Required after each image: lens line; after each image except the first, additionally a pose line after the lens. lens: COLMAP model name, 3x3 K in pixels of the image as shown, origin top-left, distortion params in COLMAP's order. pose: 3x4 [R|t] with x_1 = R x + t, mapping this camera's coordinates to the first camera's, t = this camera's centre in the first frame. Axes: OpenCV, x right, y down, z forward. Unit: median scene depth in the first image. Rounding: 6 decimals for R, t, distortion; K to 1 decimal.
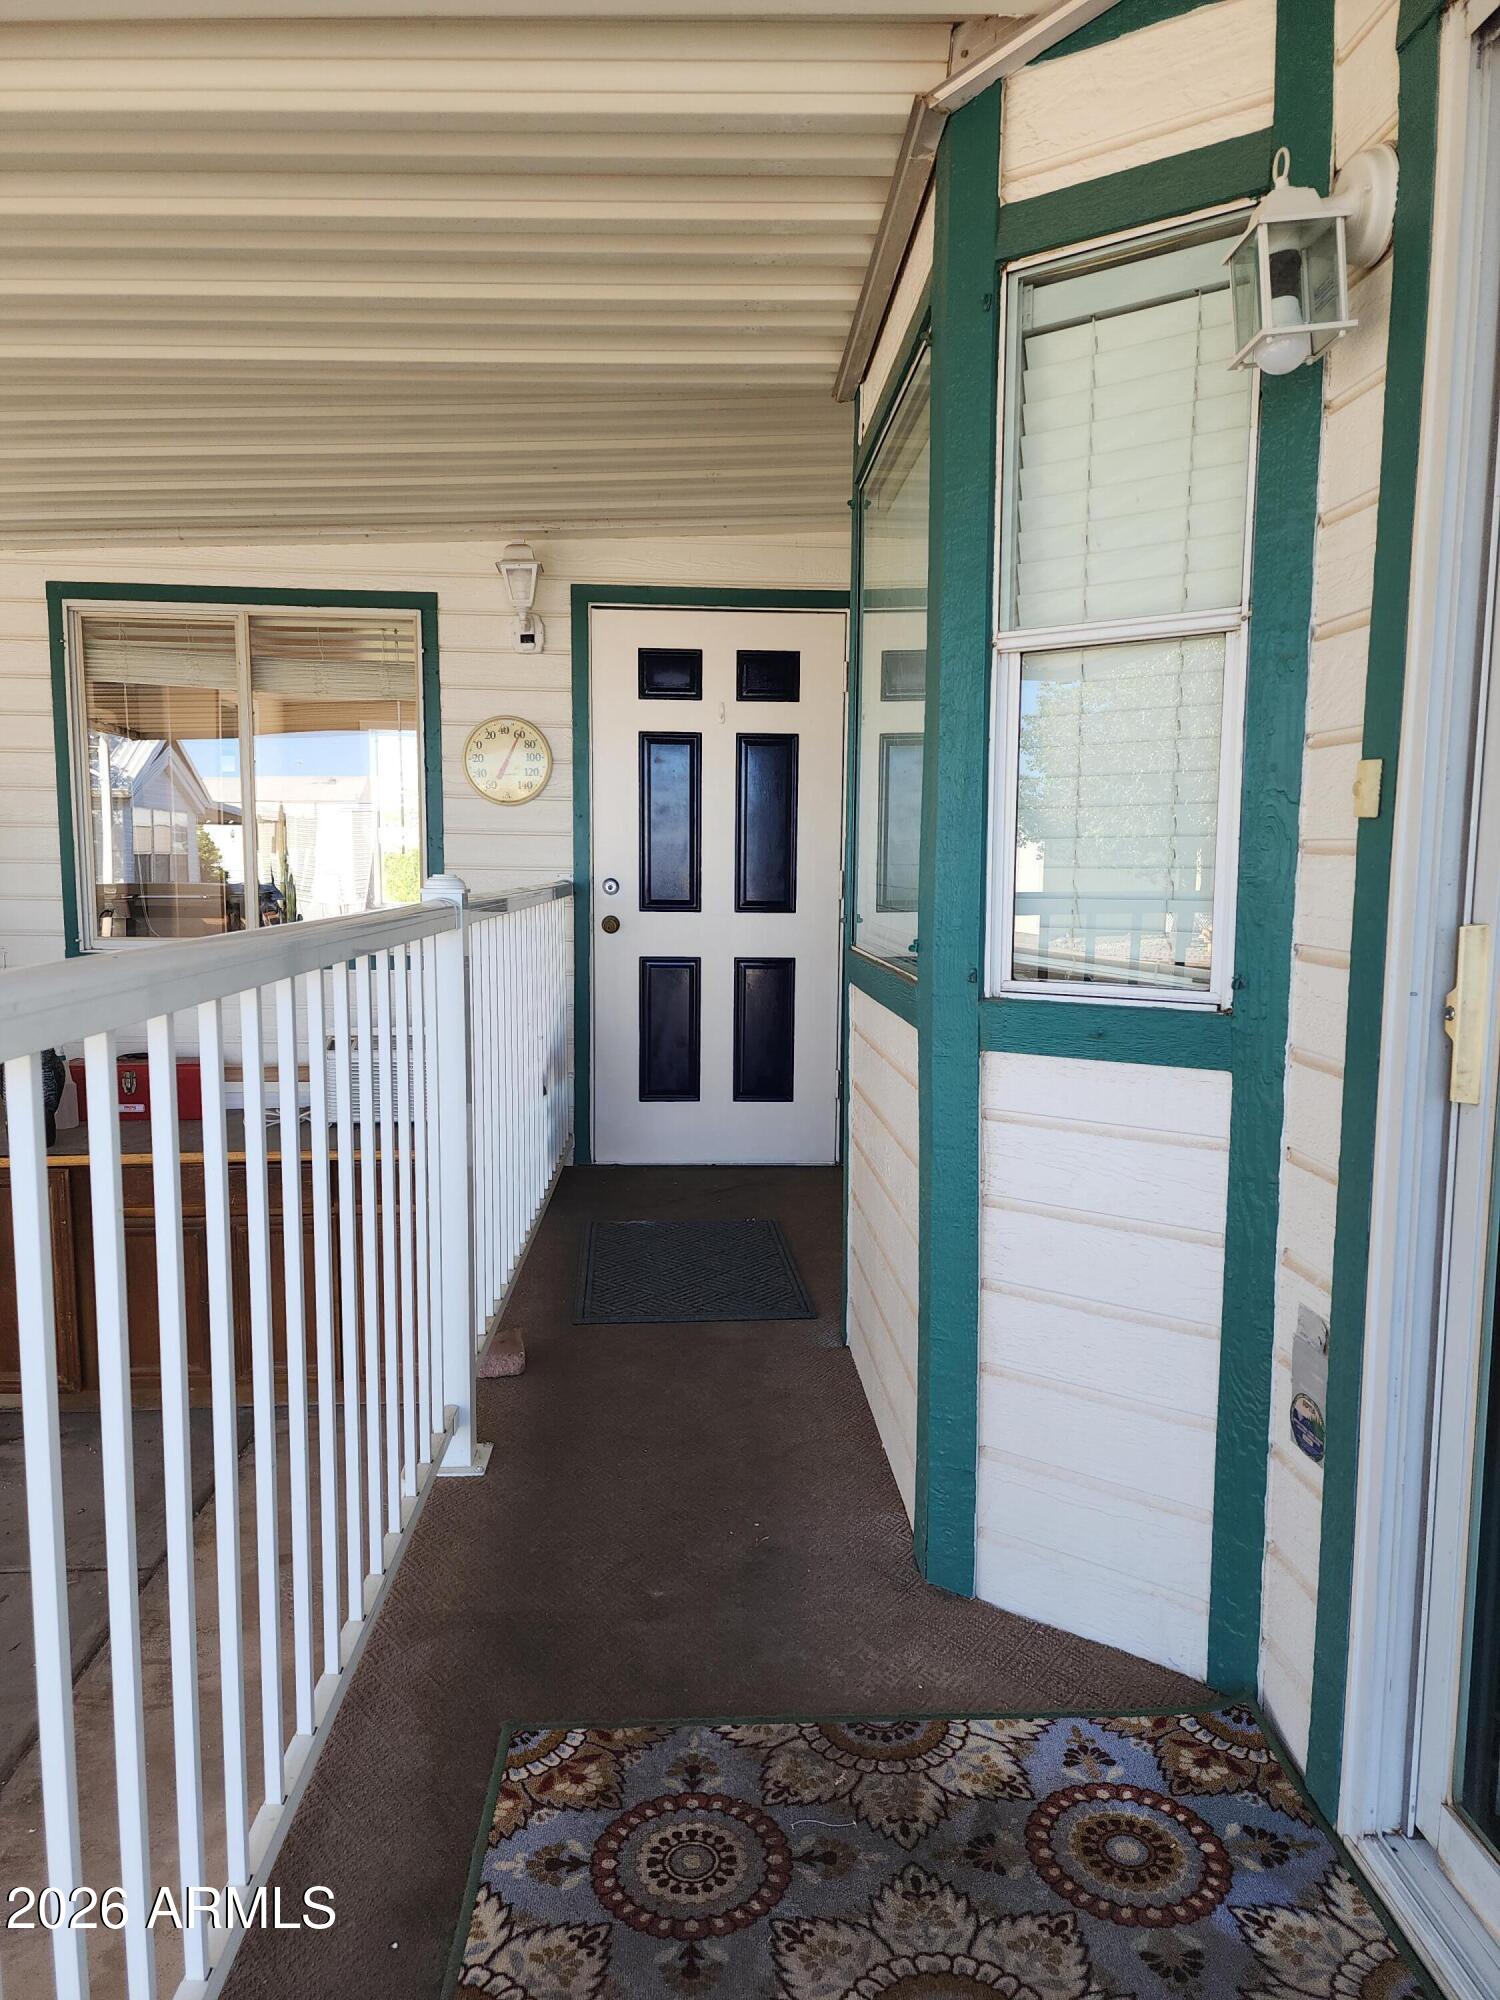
lens RADIAL K [[1347.8, 0, 717.4], [0, 1347.8, 1003.8], [0, 0, 1]] dist [0.096936, -0.113549]
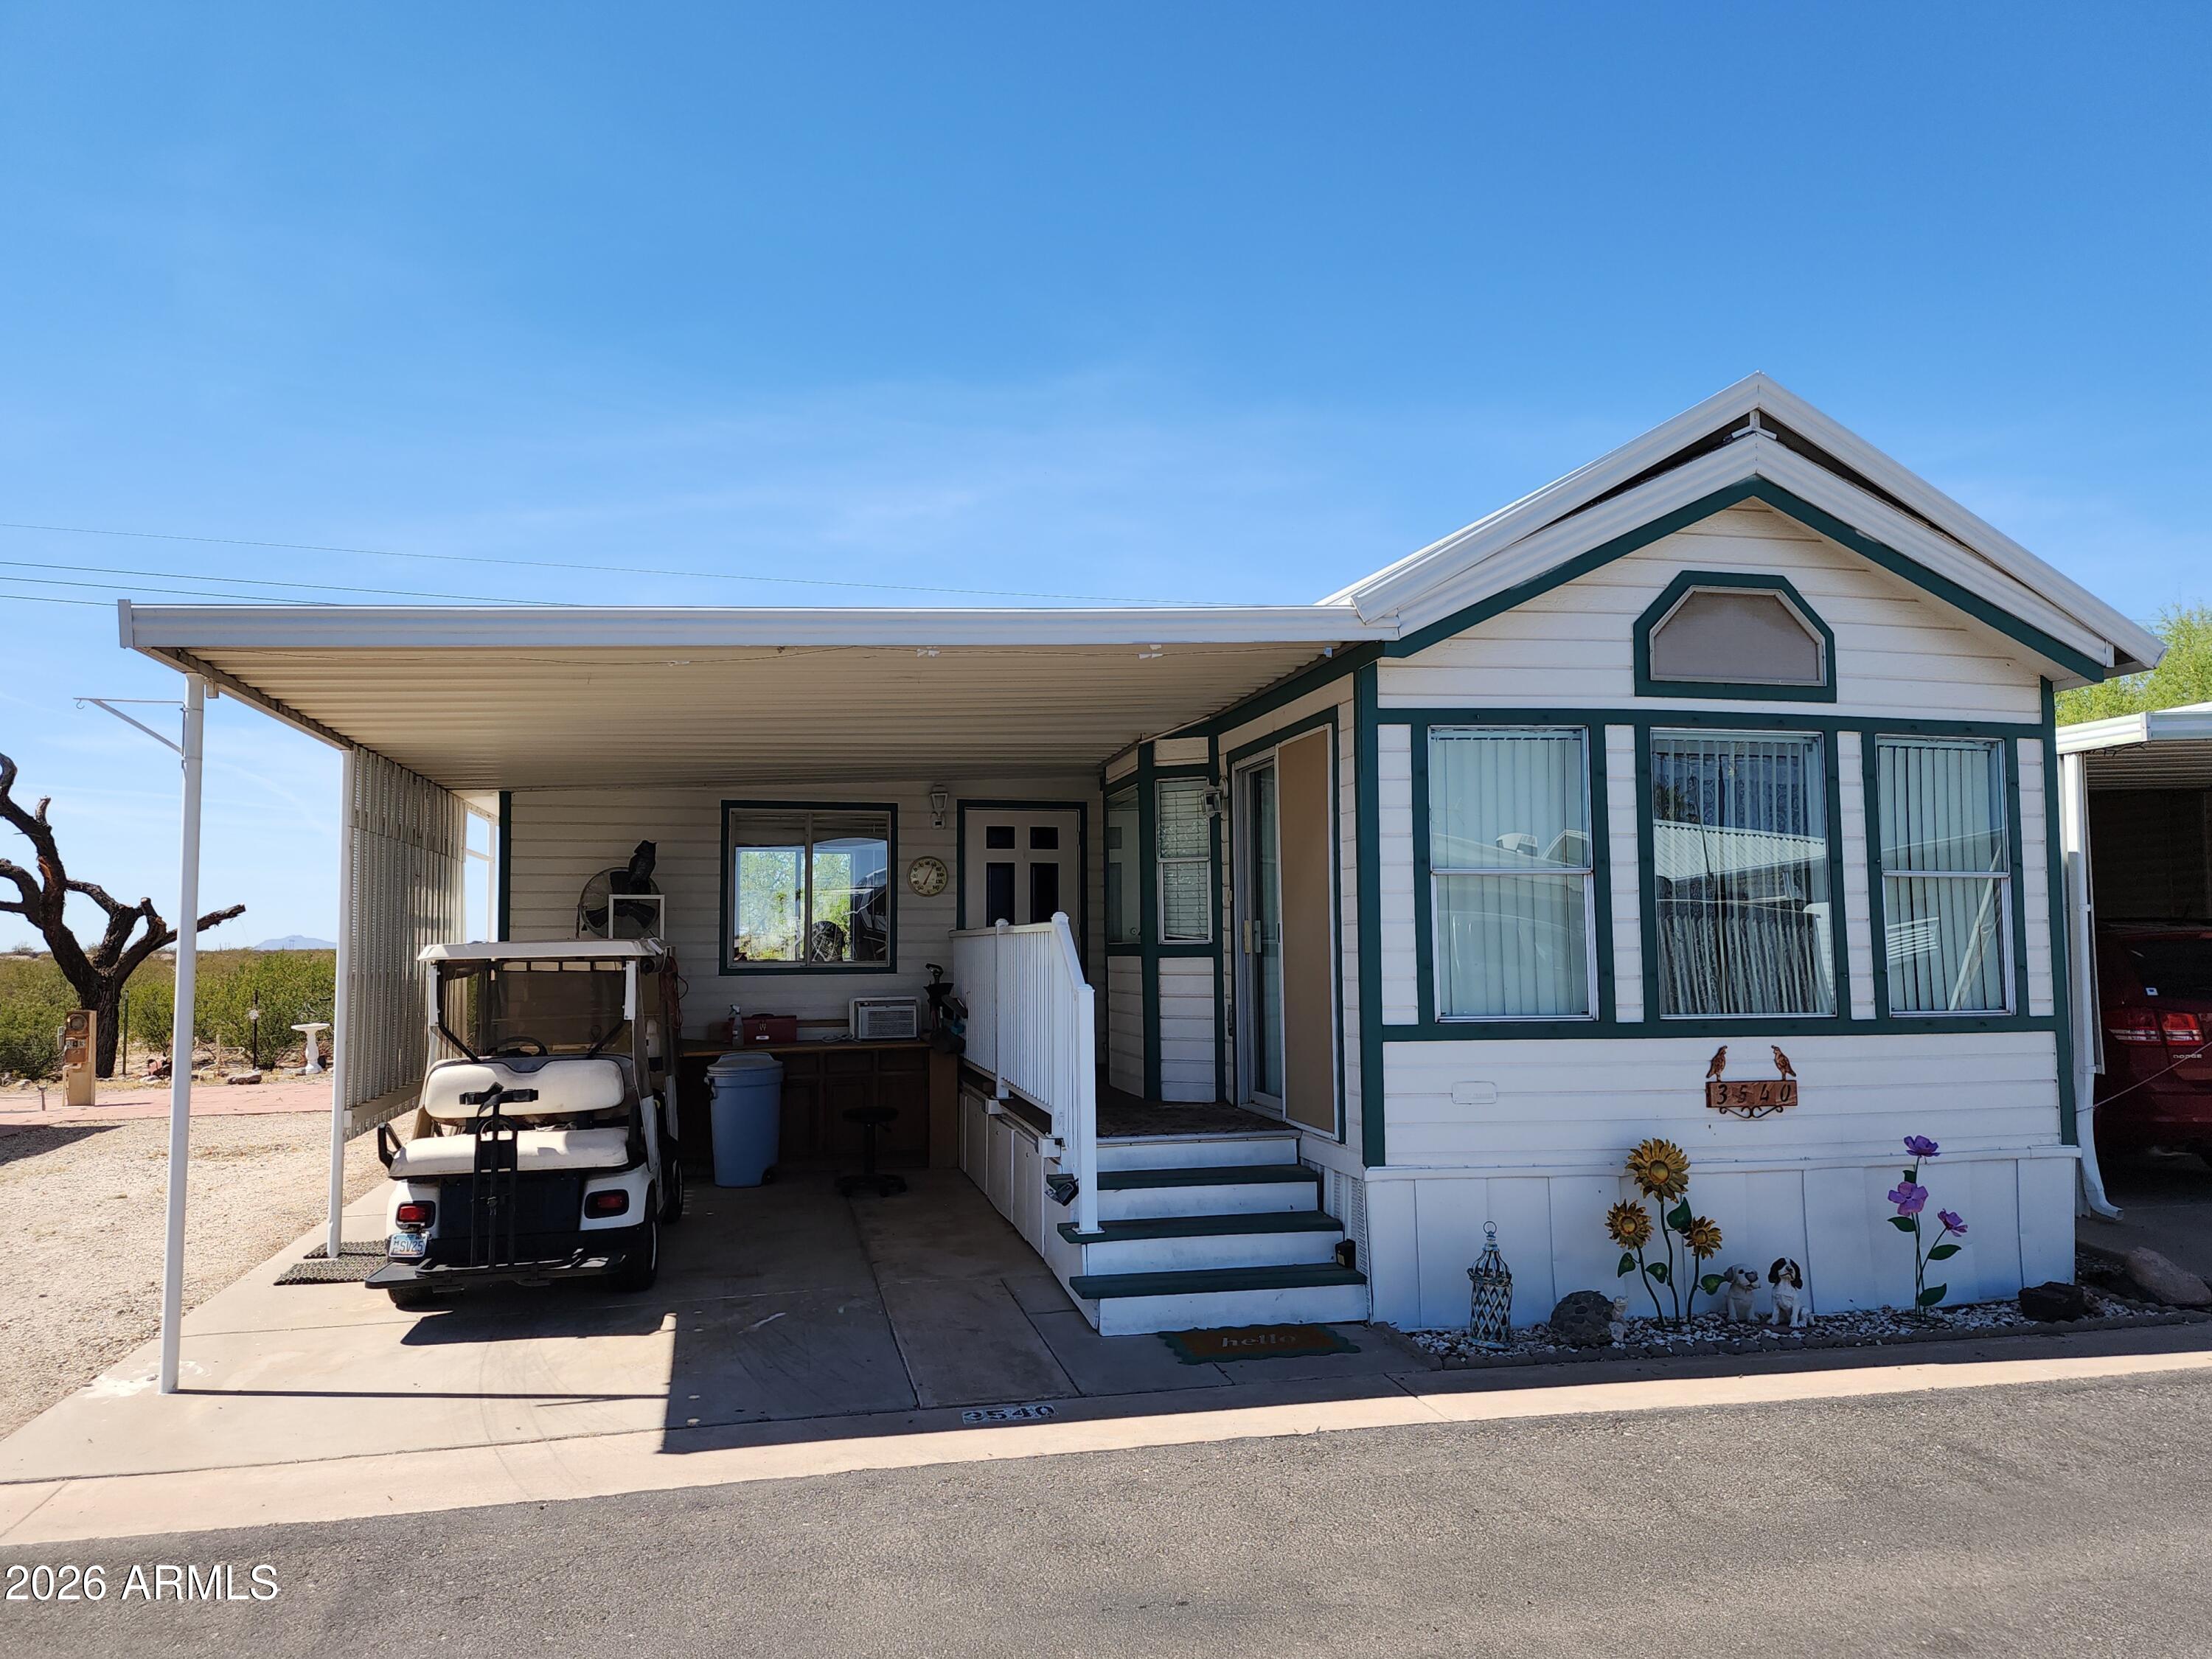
lens RADIAL K [[1490.7, 0, 1078.2], [0, 1490.7, 846.2], [0, 0, 1]] dist [0.096936, -0.113549]
pose [[0.983810, -0.004933, 0.179146, -0.354293], [0.035362, 0.985311, -0.167065, 0.186247], [-0.175690, 0.170695, 0.969534, -1.411993]]
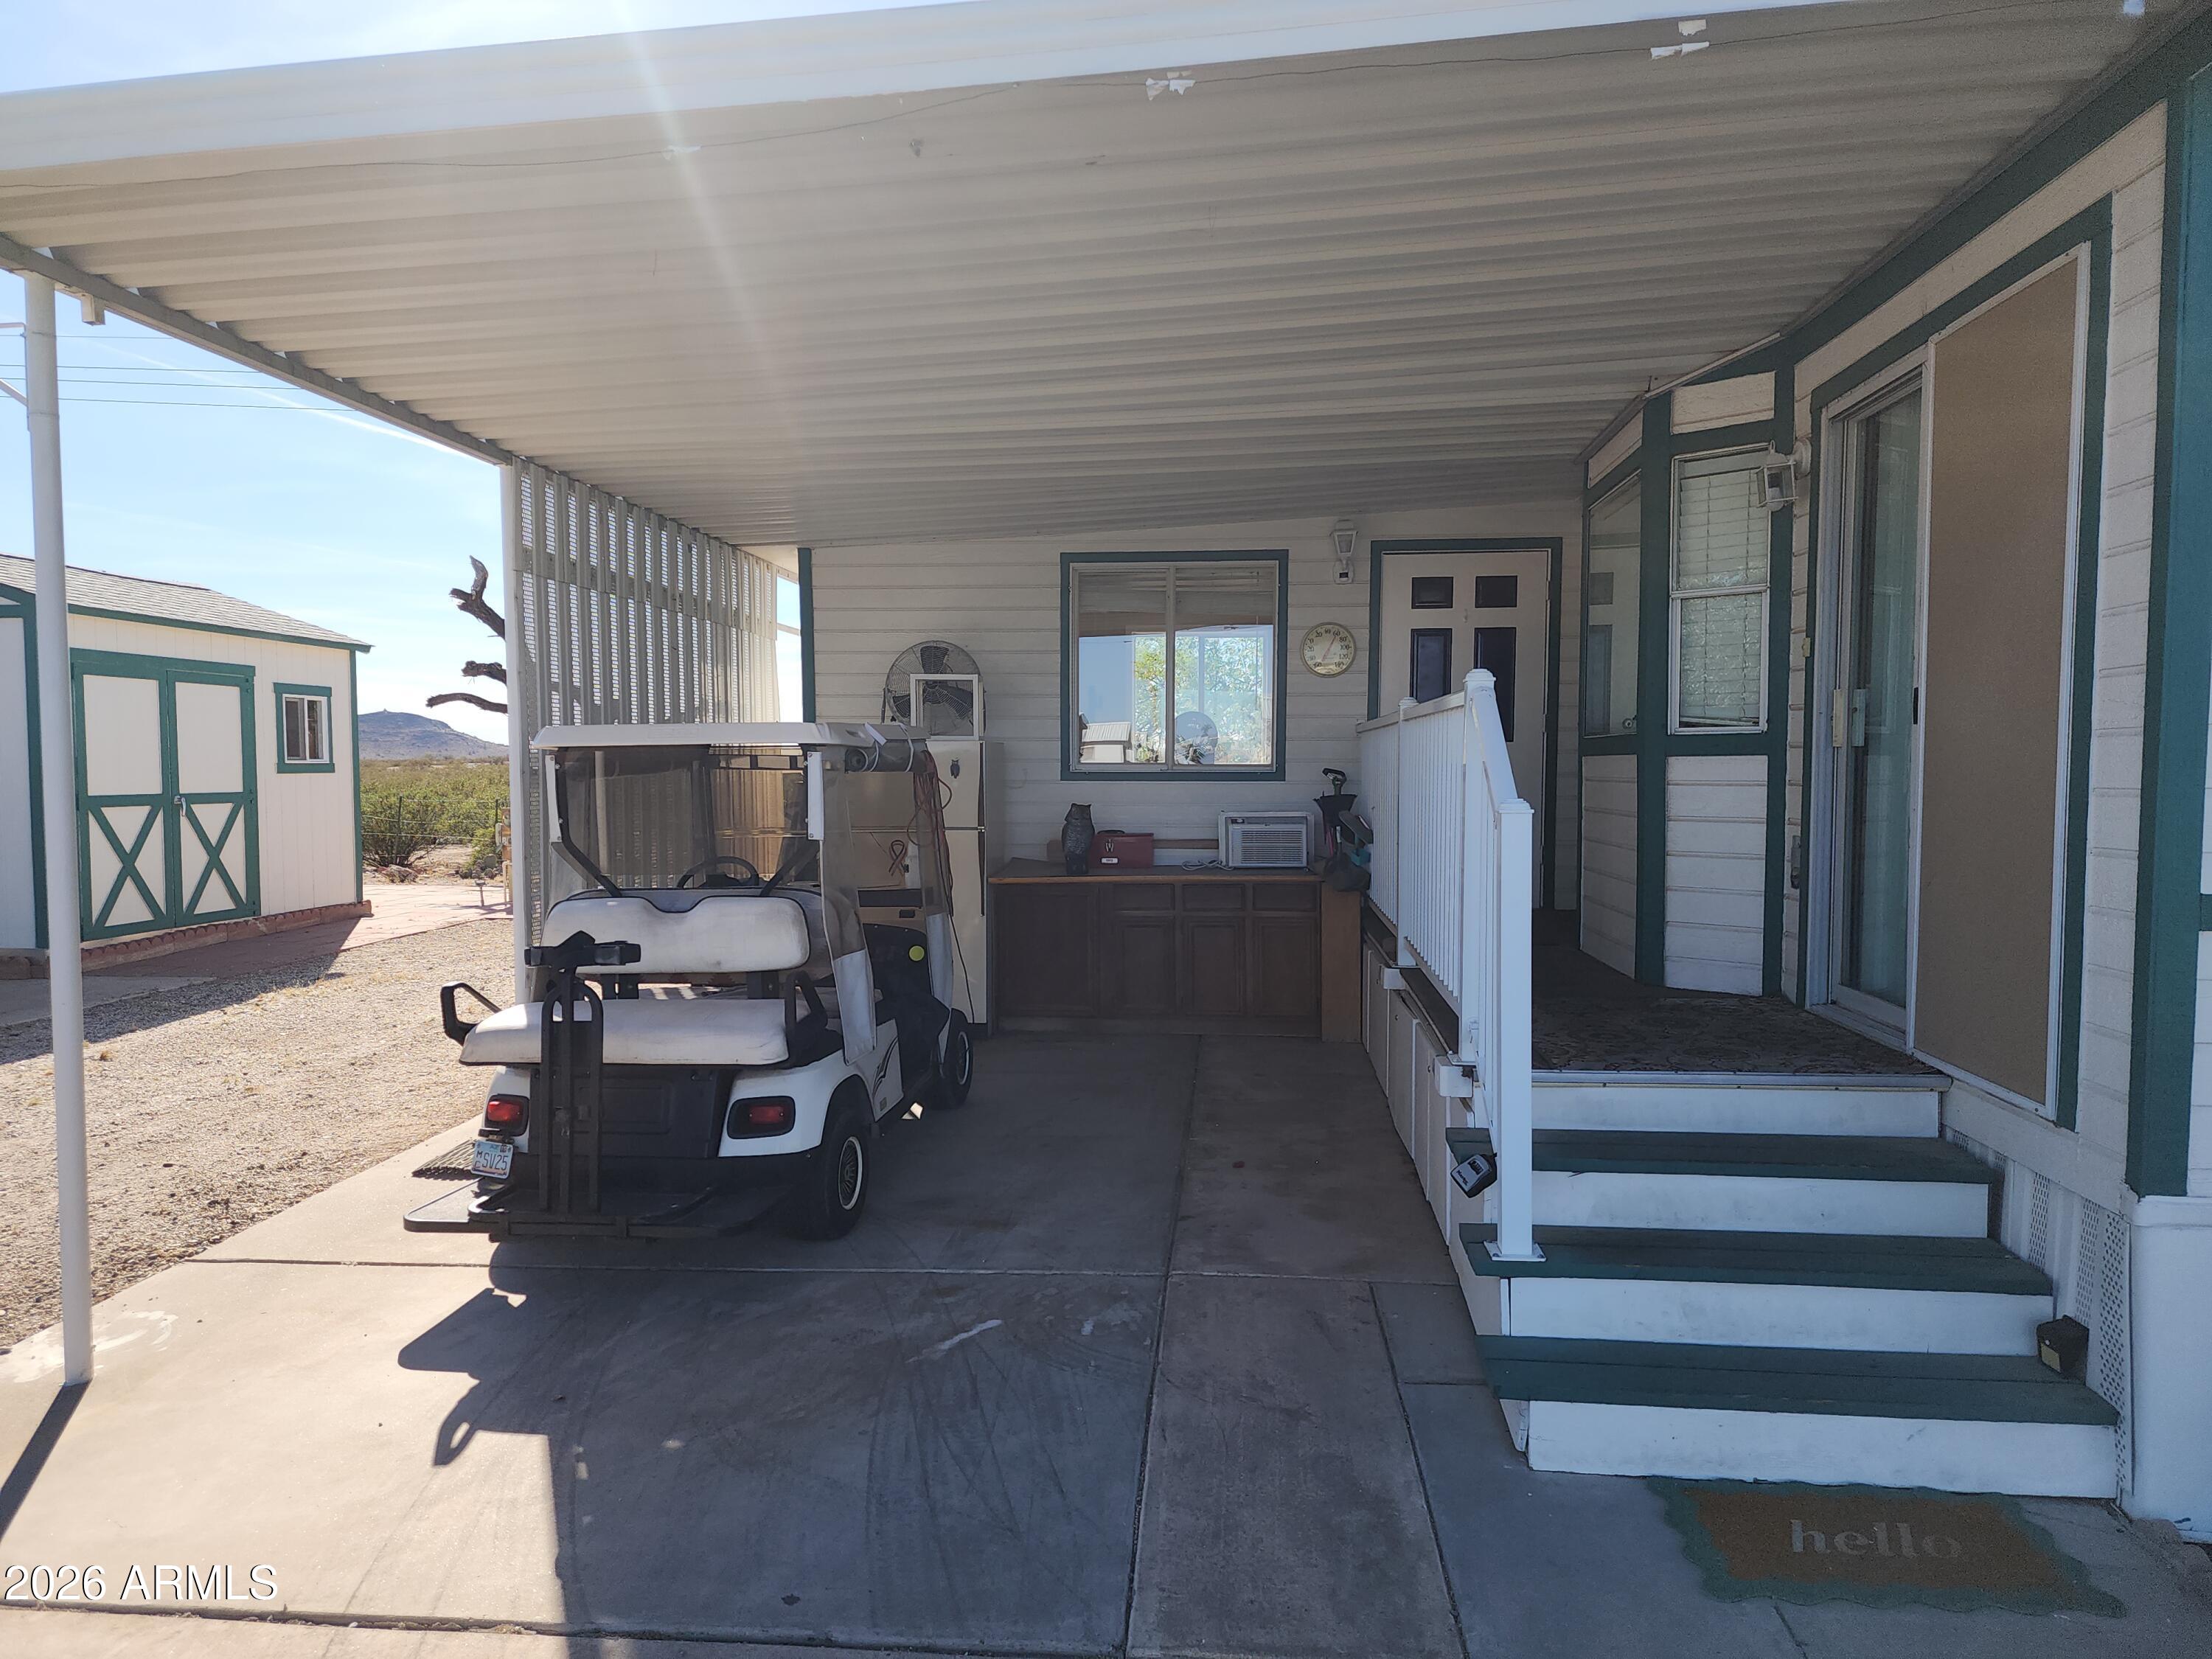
lens RADIAL K [[1468.3, 0, 1102.9], [0, 1468.3, 840.4], [0, 0, 1]] dist [0.081886, -0.075684]
pose [[0.991906, -0.004338, -0.126897, -0.203449], [-0.002124, 0.998709, -0.050746, 0.137157], [0.126954, 0.050604, 0.990617, -0.762299]]
